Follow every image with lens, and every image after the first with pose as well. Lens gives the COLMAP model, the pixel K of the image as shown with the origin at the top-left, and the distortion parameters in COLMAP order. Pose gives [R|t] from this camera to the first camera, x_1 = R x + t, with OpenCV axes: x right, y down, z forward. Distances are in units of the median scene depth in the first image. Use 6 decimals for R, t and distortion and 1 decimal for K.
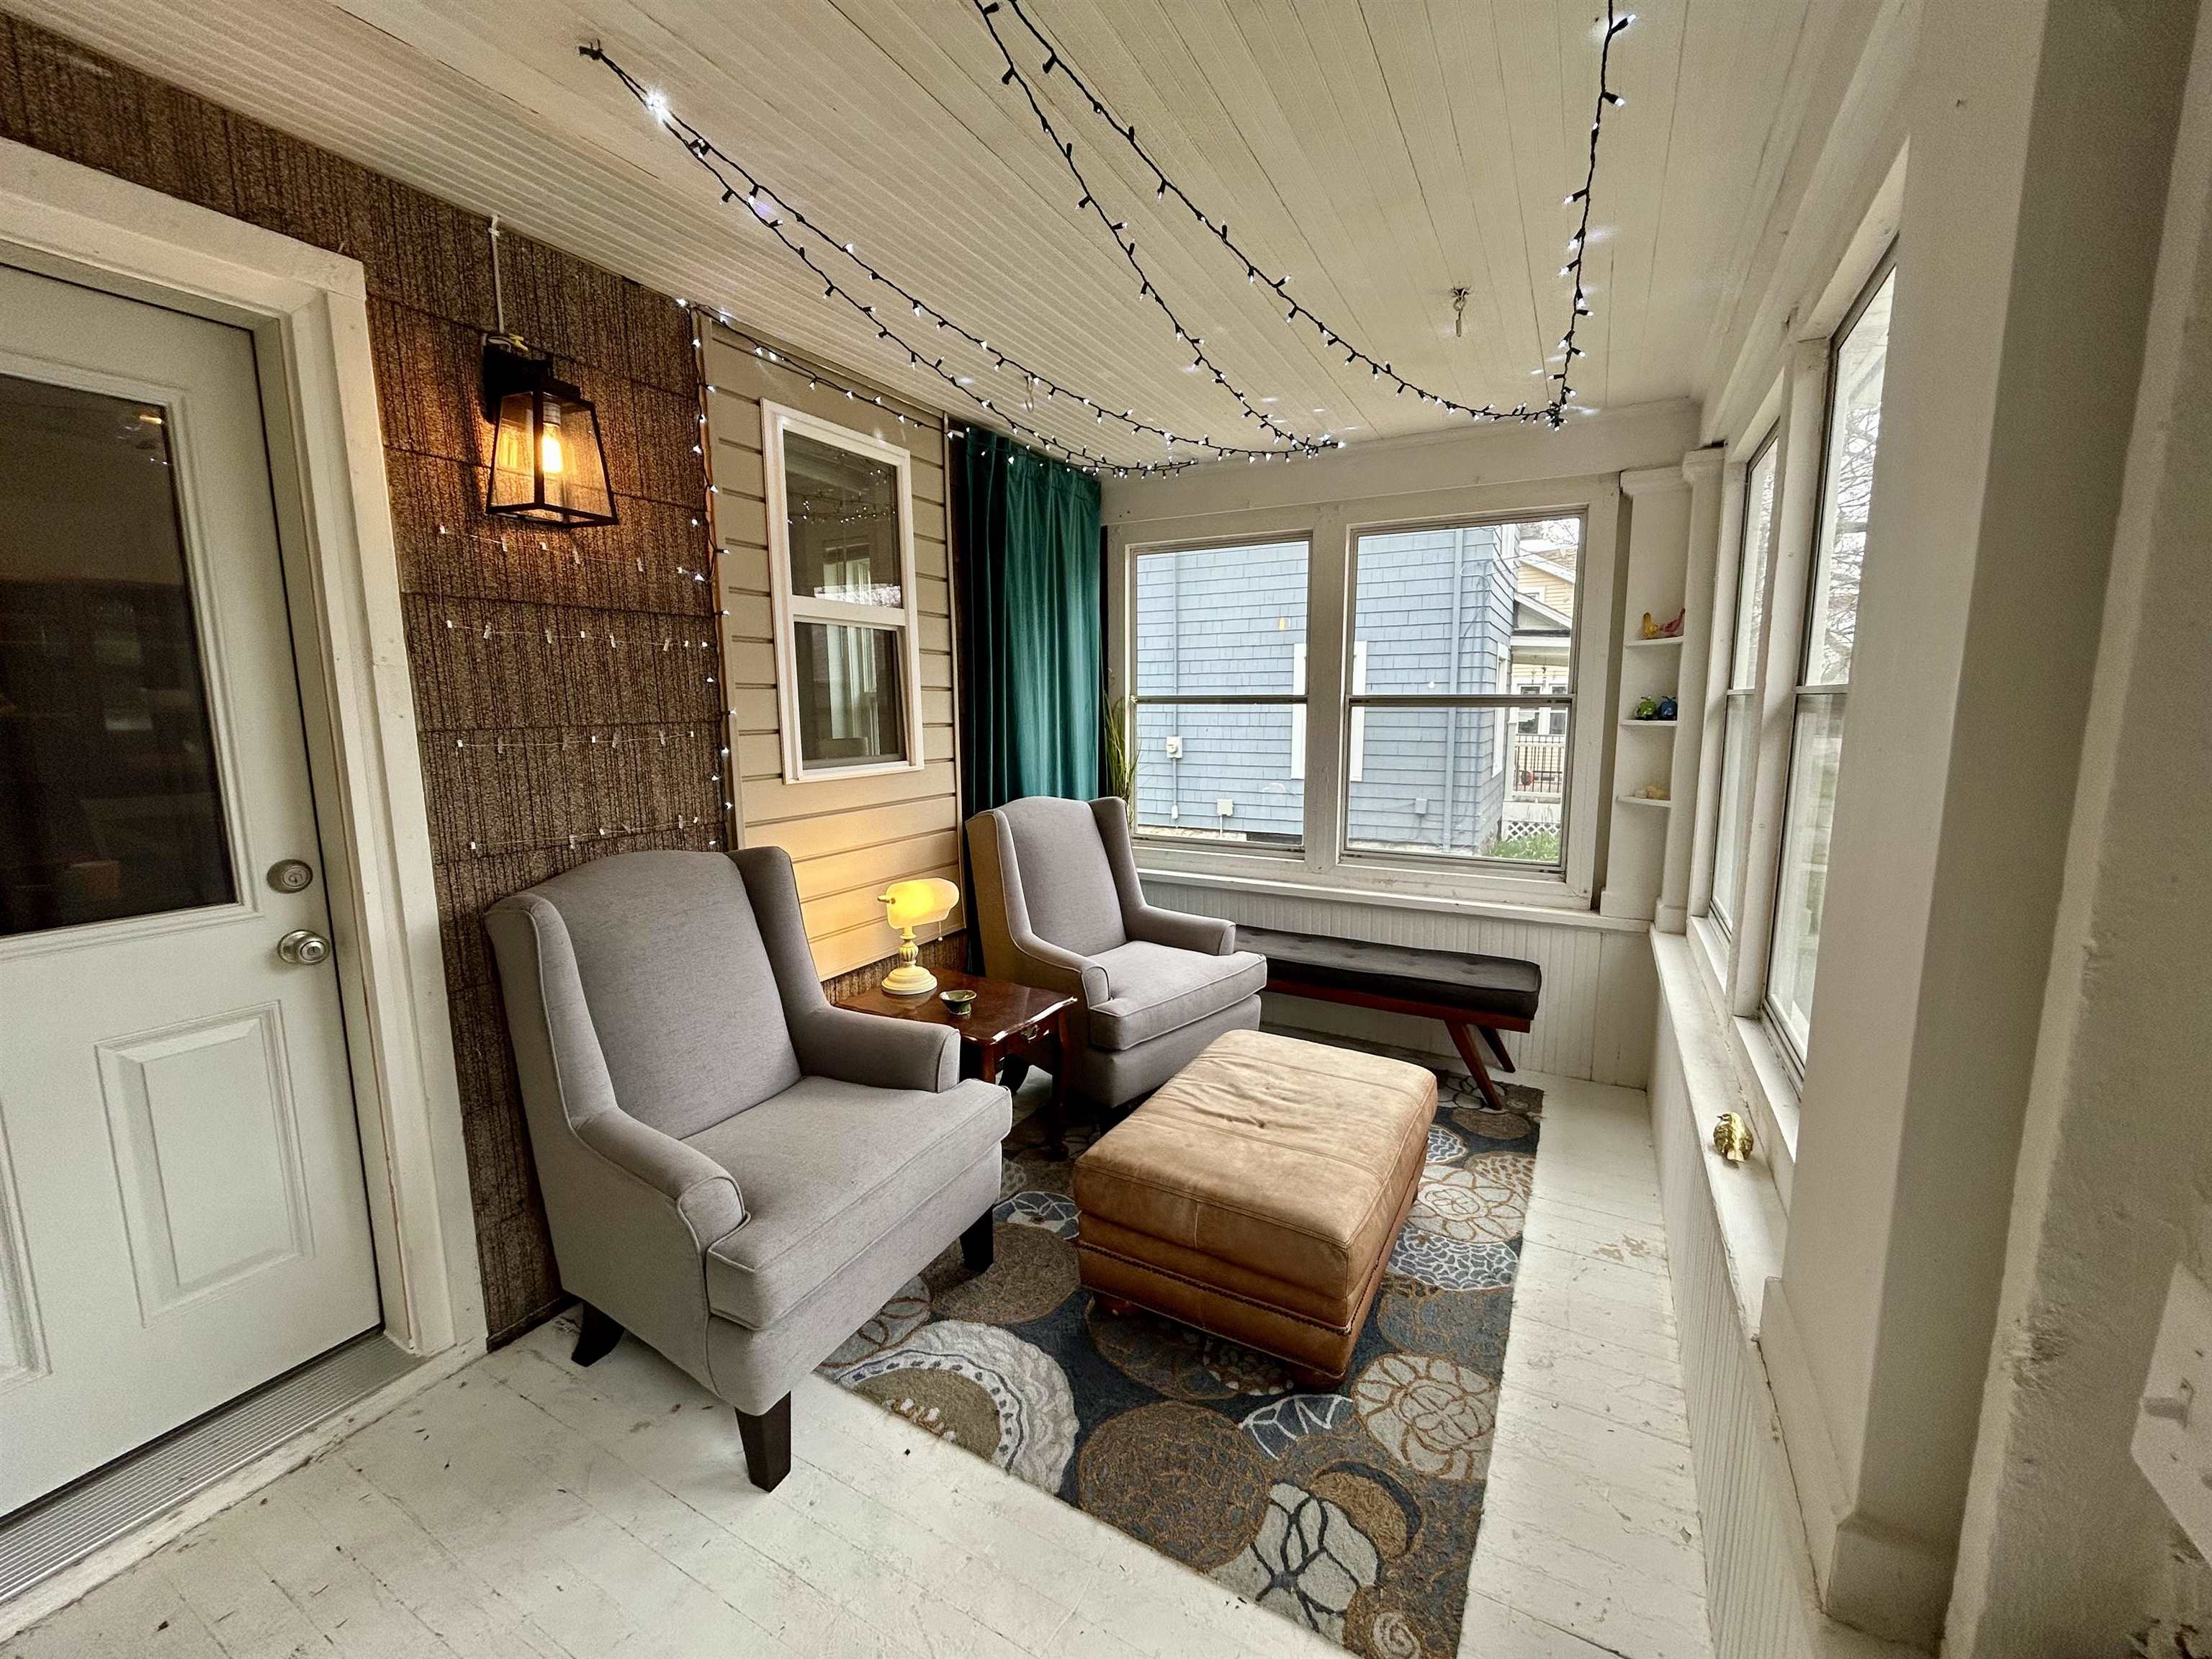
lens RADIAL K [[889.5, 0, 1109.8], [0, 889.5, 825.2], [0, 0, 1]] dist [0.002843, 0.000869]
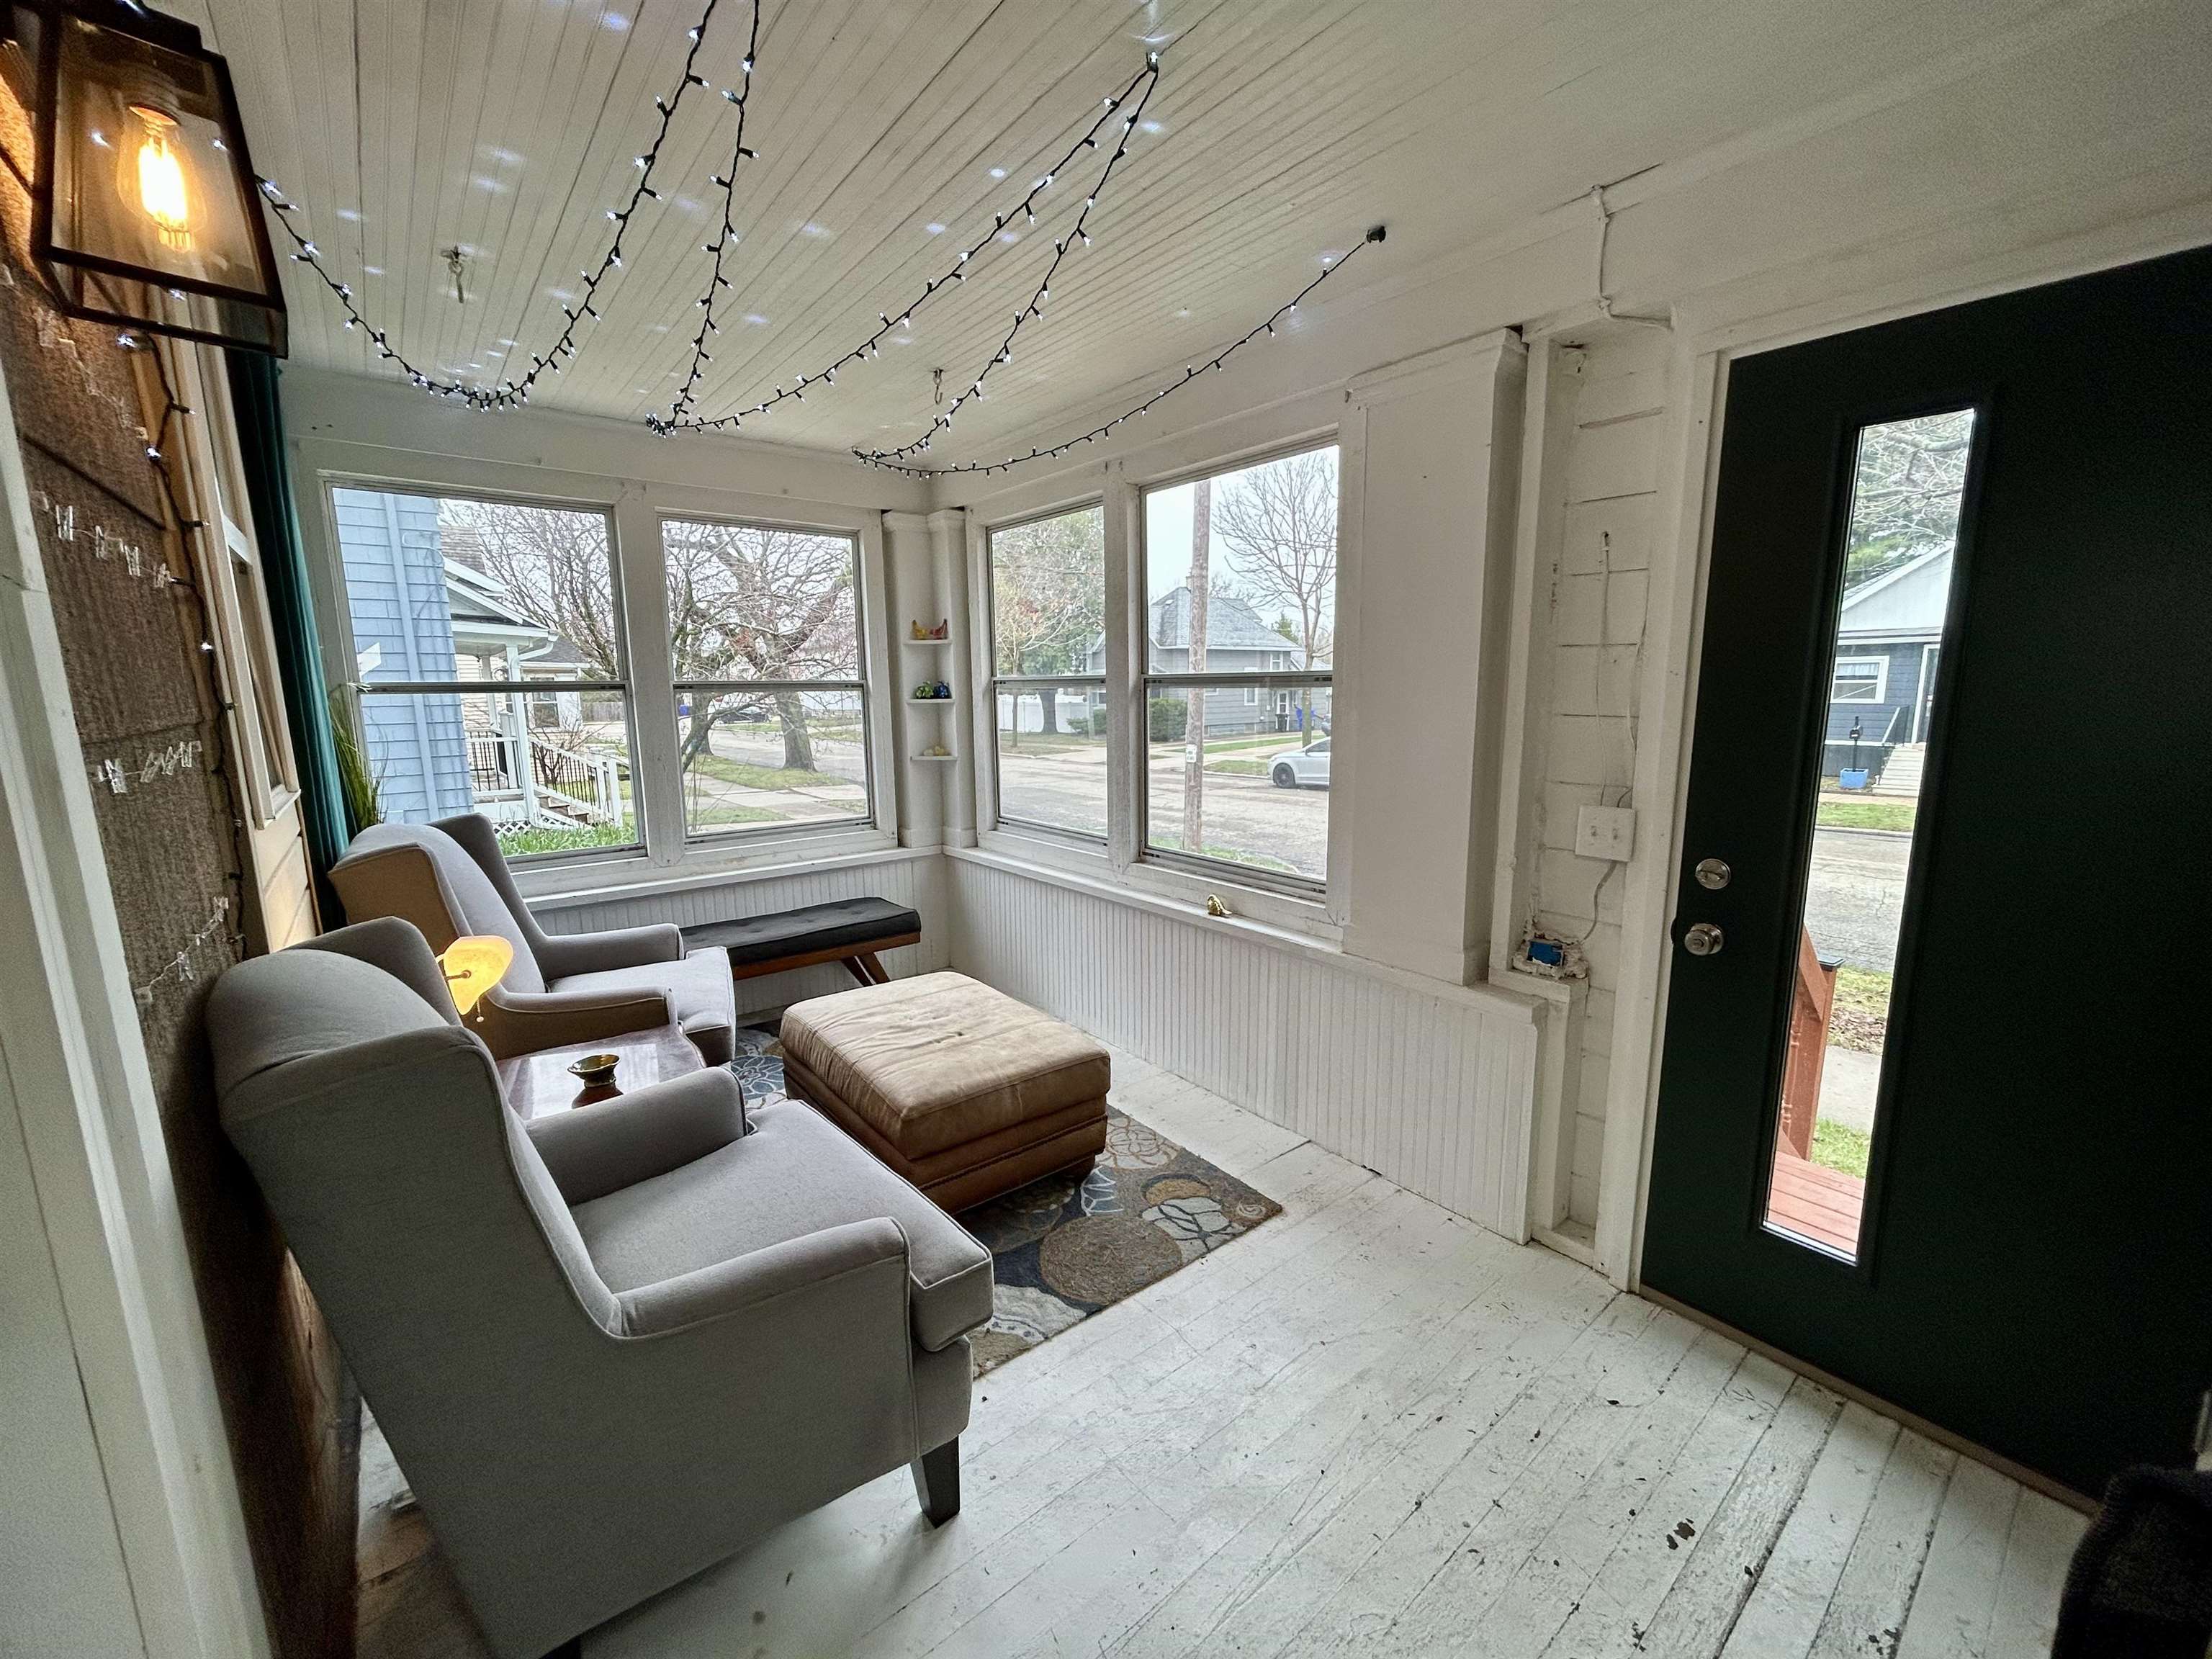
lens RADIAL K [[889.5, 0, 1109.8], [0, 889.5, 825.2], [0, 0, 1]] dist [0.002843, 0.000869]
pose [[0.386383, -0.147578, 0.910455, -0.702025], [0.139779, 0.985084, 0.100355, -0.030546], [-0.911685, 0.088487, 0.401248, 0.264950]]
